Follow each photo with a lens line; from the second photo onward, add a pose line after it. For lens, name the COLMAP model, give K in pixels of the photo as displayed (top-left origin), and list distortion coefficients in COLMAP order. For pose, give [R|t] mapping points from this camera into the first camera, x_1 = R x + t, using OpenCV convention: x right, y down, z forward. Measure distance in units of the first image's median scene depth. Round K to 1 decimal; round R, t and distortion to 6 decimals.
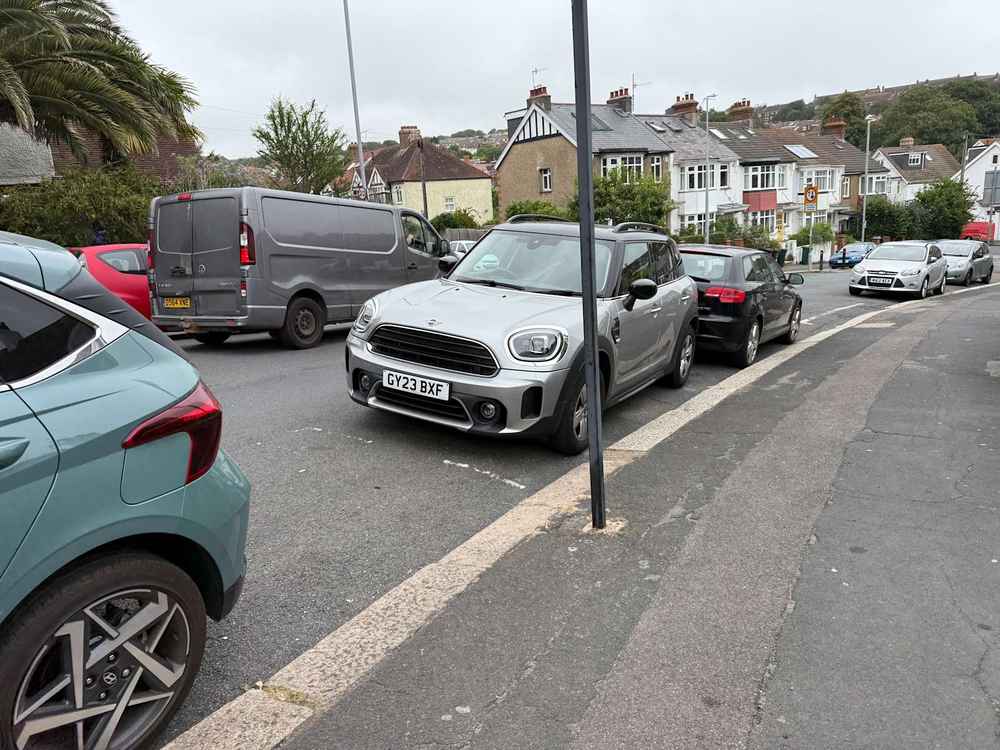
lens RADIAL K [[716.8, 0, 477.5], [0, 716.8, 382.3], [0, 0, 1]] dist [0.036471, -0.003943]
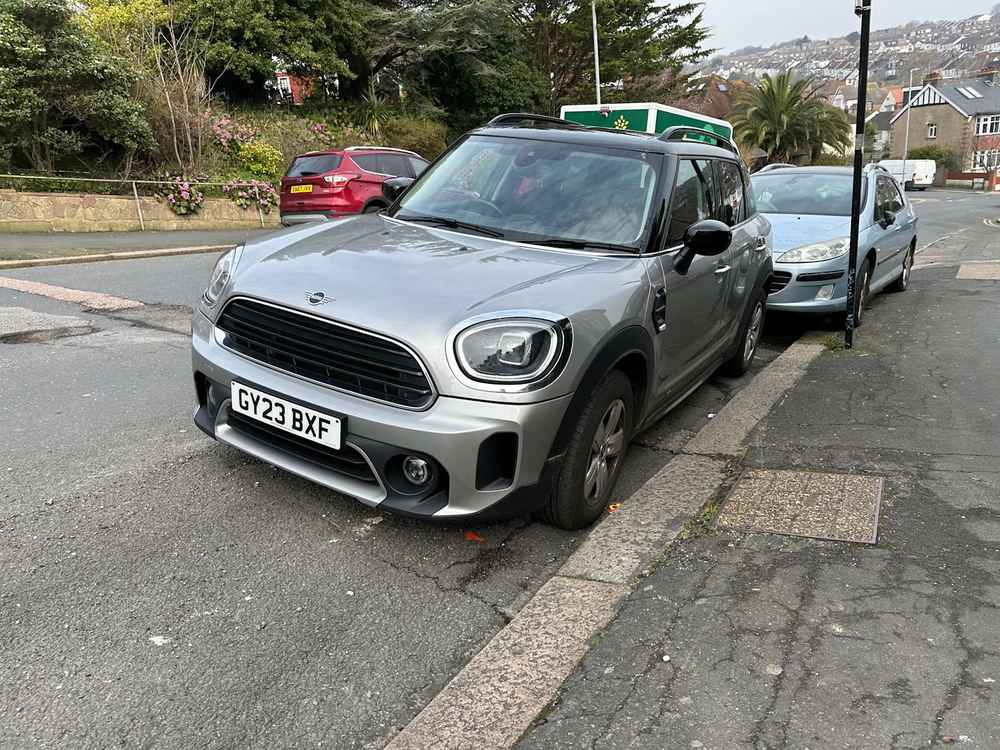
lens RADIAL K [[716.8, 0, 477.5], [0, 716.8, 382.3], [0, 0, 1]] dist [0.036471, -0.003943]
pose [[0.999542, 0.024106, -0.018270, 0.067062], [-0.022267, 0.995233, 0.094945, -0.074632], [0.020472, -0.094494, 0.995315, 0.471553]]
